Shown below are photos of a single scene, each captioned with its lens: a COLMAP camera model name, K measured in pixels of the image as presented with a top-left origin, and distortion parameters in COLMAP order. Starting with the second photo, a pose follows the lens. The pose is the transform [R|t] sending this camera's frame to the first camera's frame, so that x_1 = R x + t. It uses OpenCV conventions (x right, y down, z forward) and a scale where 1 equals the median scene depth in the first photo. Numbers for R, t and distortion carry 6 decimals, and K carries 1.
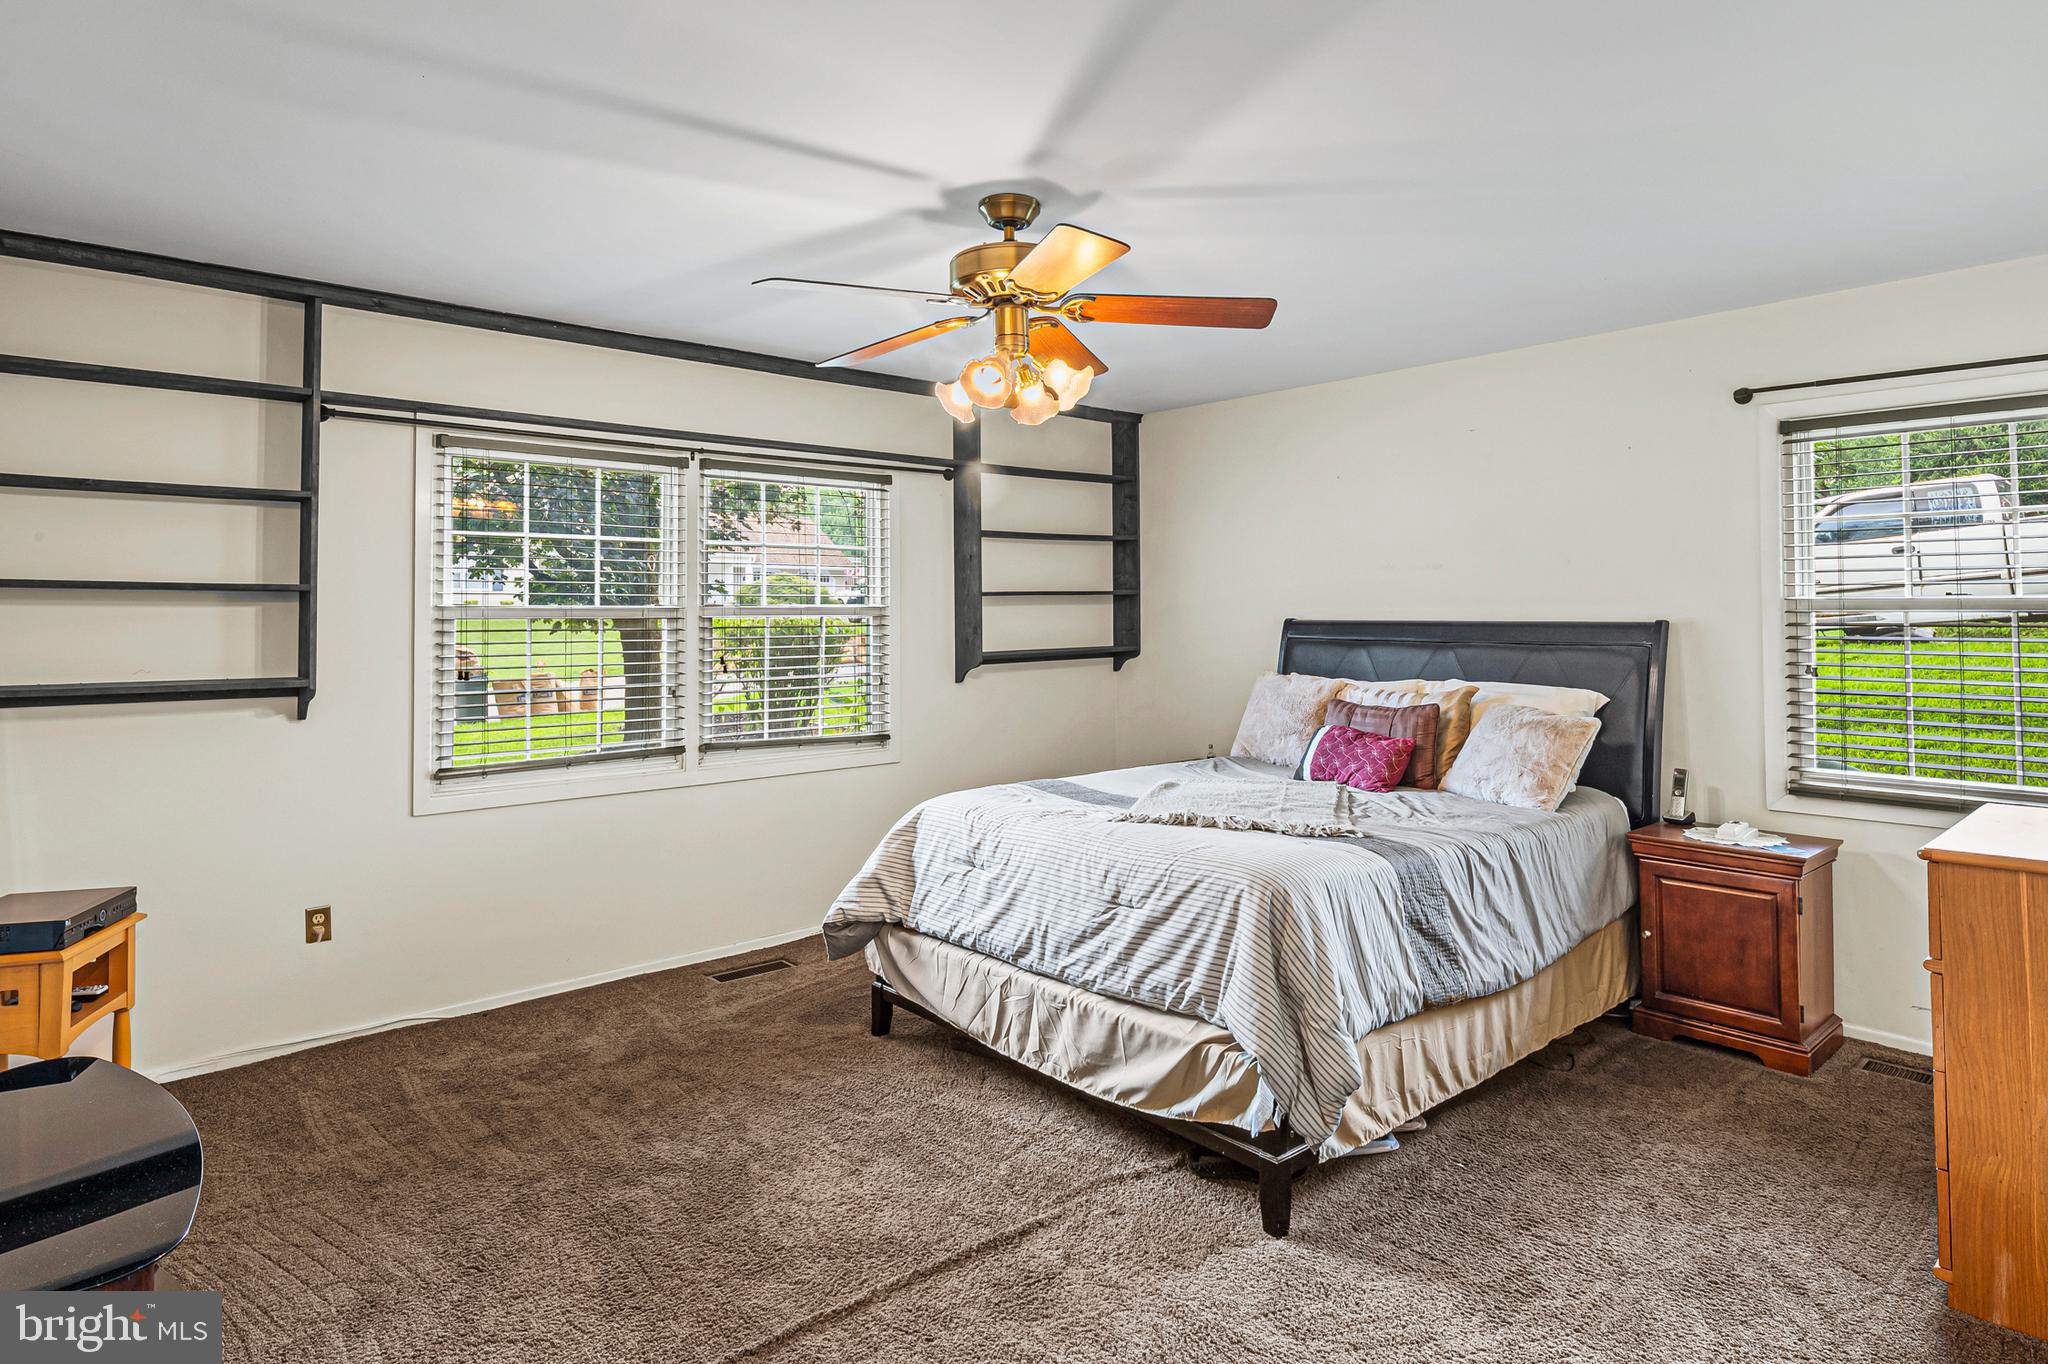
lens RADIAL K [[1115.4, 0, 1014.9], [0, 1115.4, 572.1], [0, 0, 1]] dist [-0.001379, -0.008503]
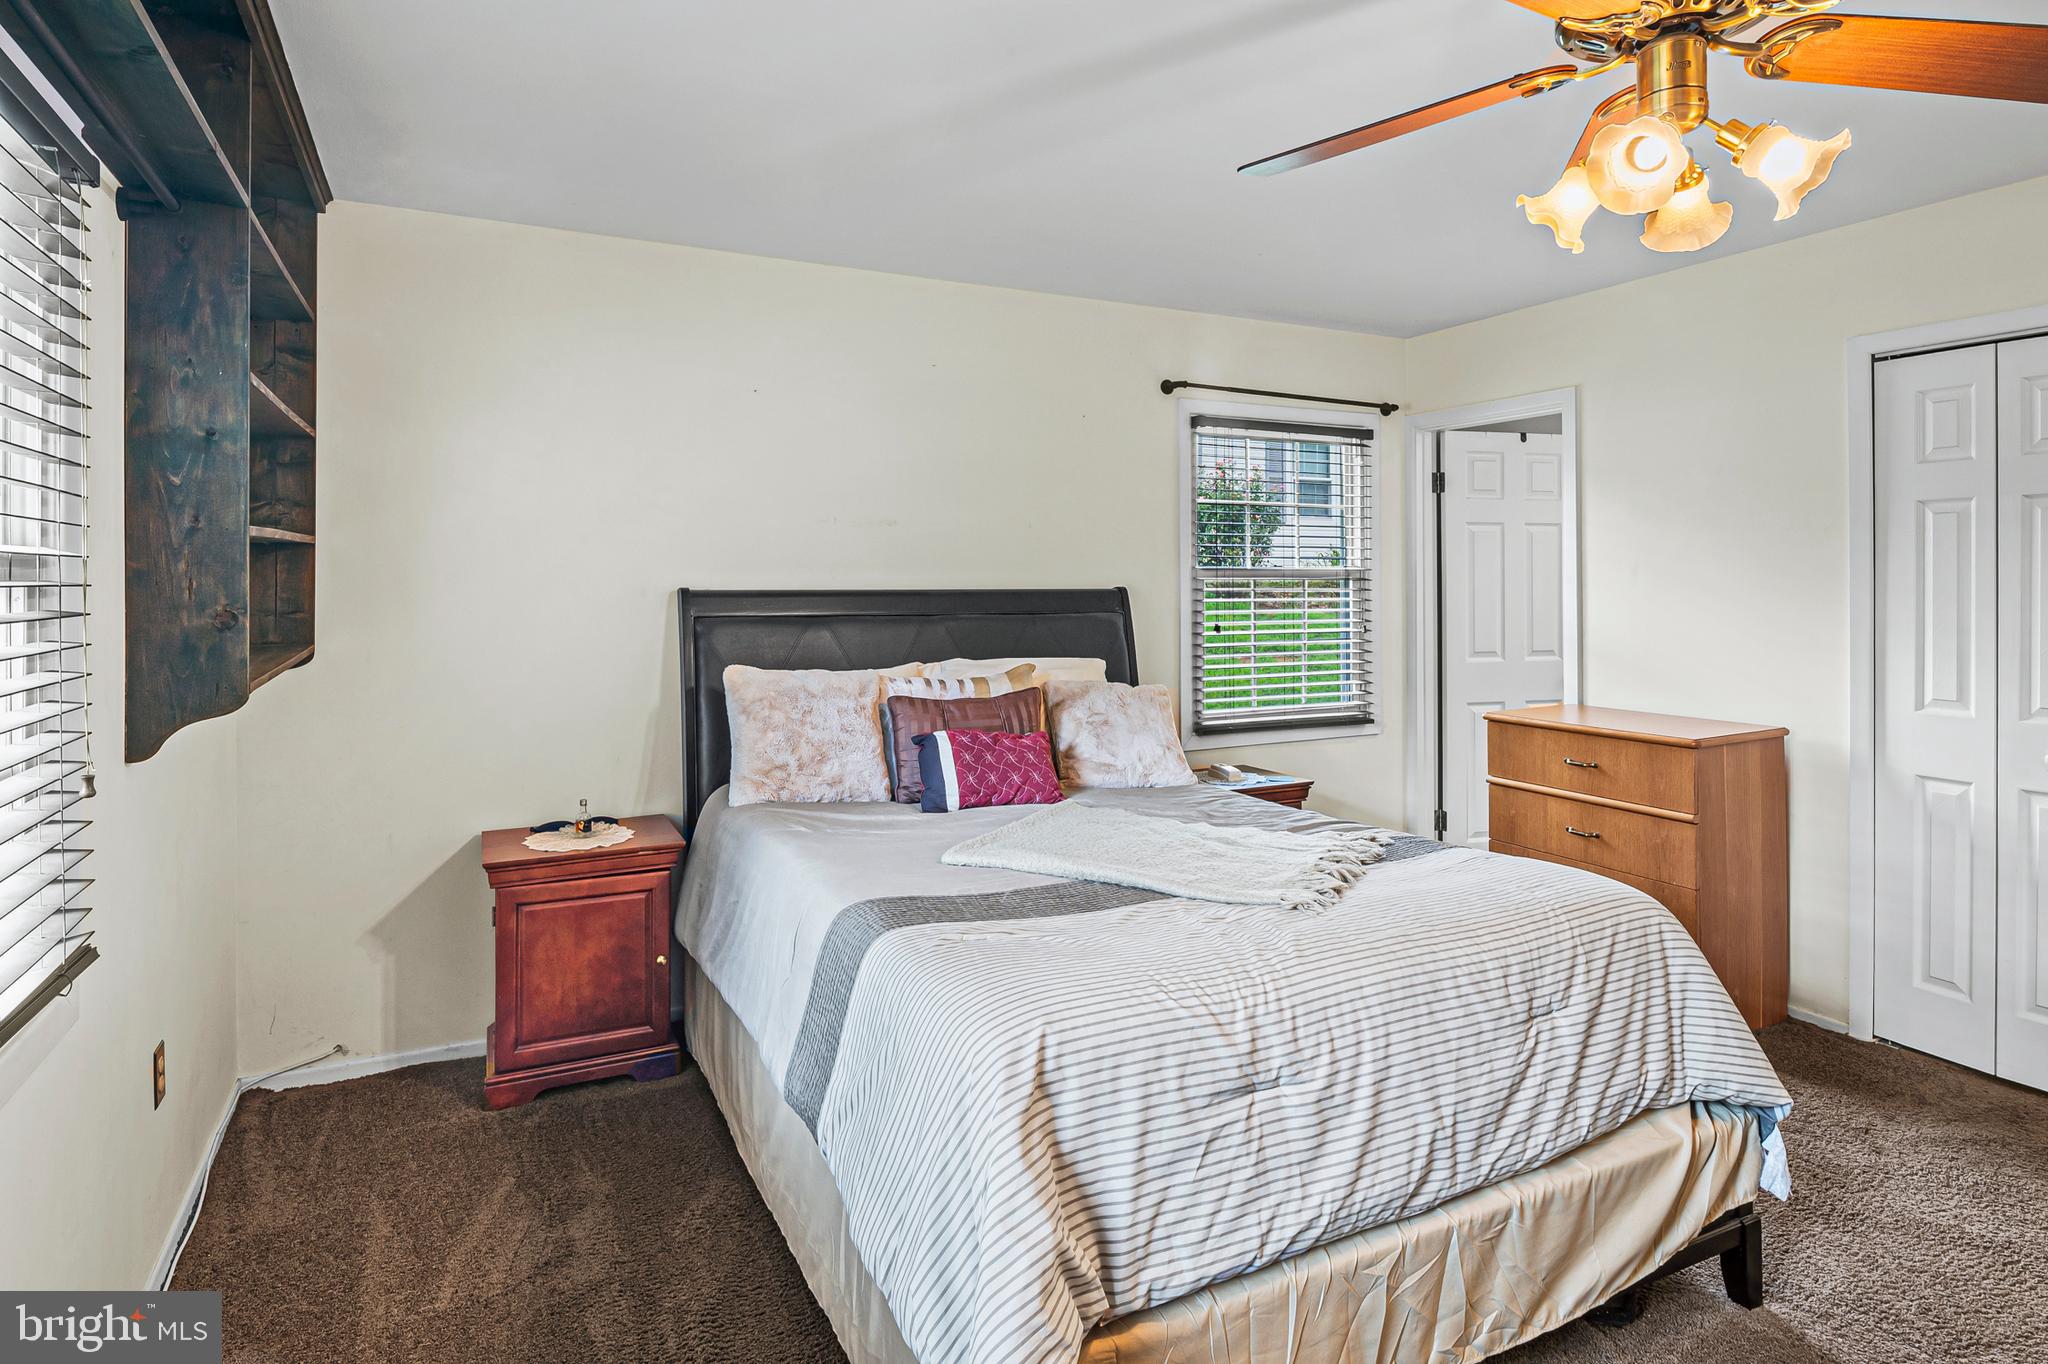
lens RADIAL K [[1115.4, 0, 1014.9], [0, 1115.4, 572.1], [0, 0, 1]] dist [-0.001379, -0.008503]
pose [[0.245895, 0.009179, 0.969253, -0.458875], [-0.037059, 0.999313, -0.000062, 0.033265], [-0.968588, -0.035904, 0.246067, 0.840973]]
